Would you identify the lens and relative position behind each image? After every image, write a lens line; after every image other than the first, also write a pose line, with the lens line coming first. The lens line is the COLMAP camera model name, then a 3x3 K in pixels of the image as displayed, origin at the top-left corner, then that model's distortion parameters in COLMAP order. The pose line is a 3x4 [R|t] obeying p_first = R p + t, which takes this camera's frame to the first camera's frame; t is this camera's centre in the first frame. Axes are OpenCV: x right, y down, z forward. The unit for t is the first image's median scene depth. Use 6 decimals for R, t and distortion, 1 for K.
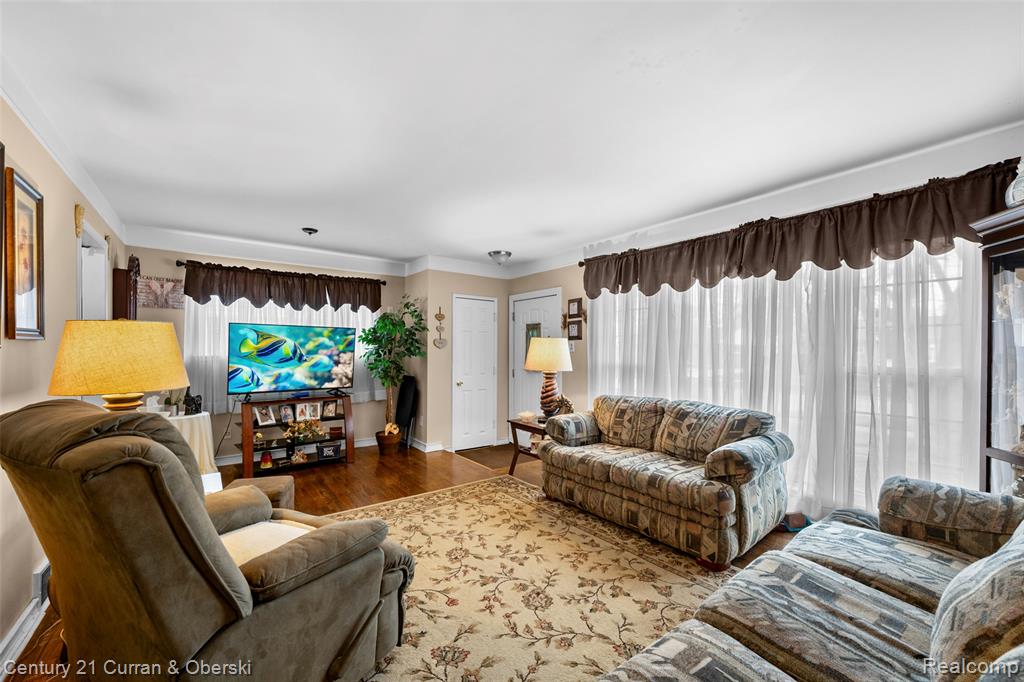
lens RADIAL K [[409.8, 0, 509.1], [0, 409.8, 350.7], [0, 0, 1]] dist [-0.002390, 0.000305]
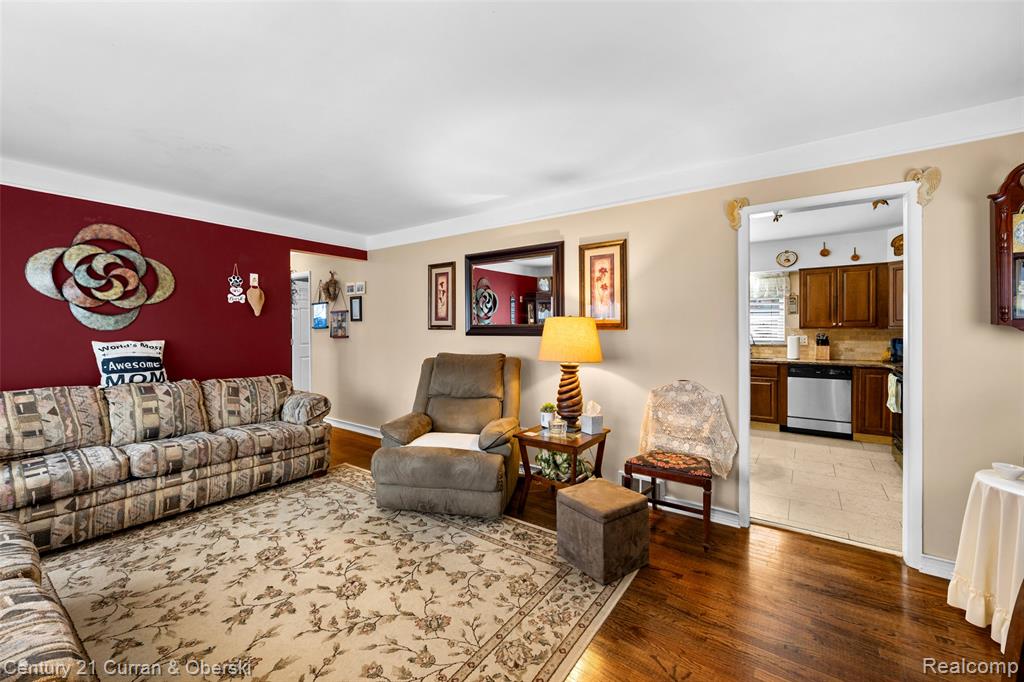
lens RADIAL K [[409.8, 0, 512.9], [0, 409.8, 331.1], [0, 0, 1]] dist [-0.002390, 0.000305]
pose [[-0.948069, -0.003187, -0.318047, -0.155370], [-0.004288, 0.999987, 0.002762, -0.018002], [0.318034, 0.003982, -0.948071, 1.714649]]
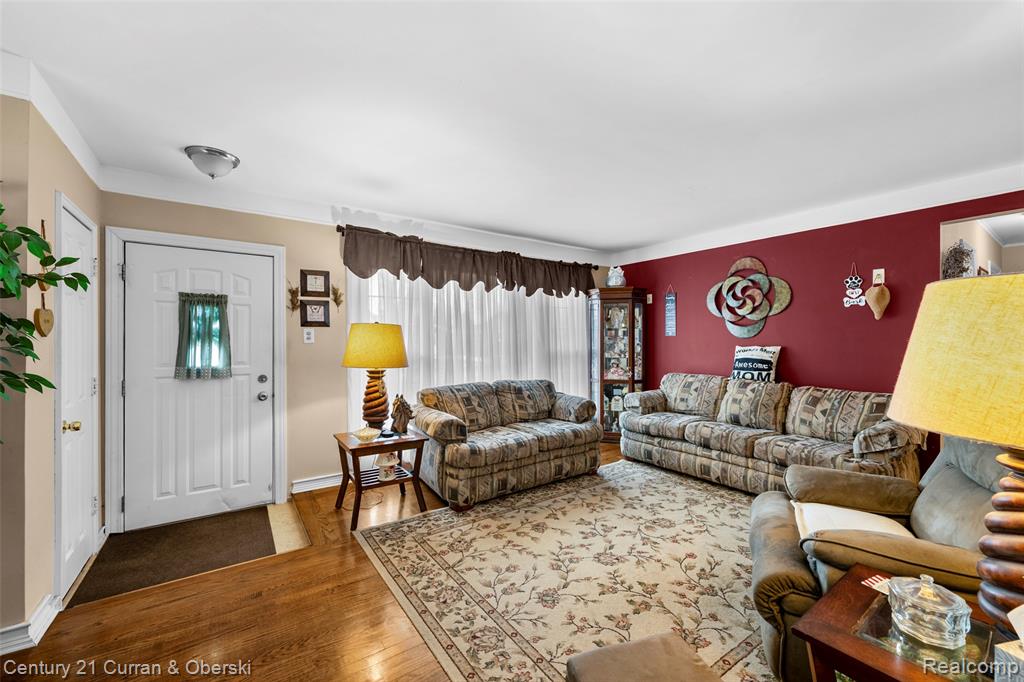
lens RADIAL K [[409.8, 0, 513.3], [0, 409.8, 341.3], [0, 0, 1]] dist [-0.002390, 0.000305]
pose [[0.015291, -0.004240, 0.999874, -0.975476], [0.000156, 0.999991, 0.004238, -0.005362], [-0.999883, 0.000091, 0.015291, 1.101667]]
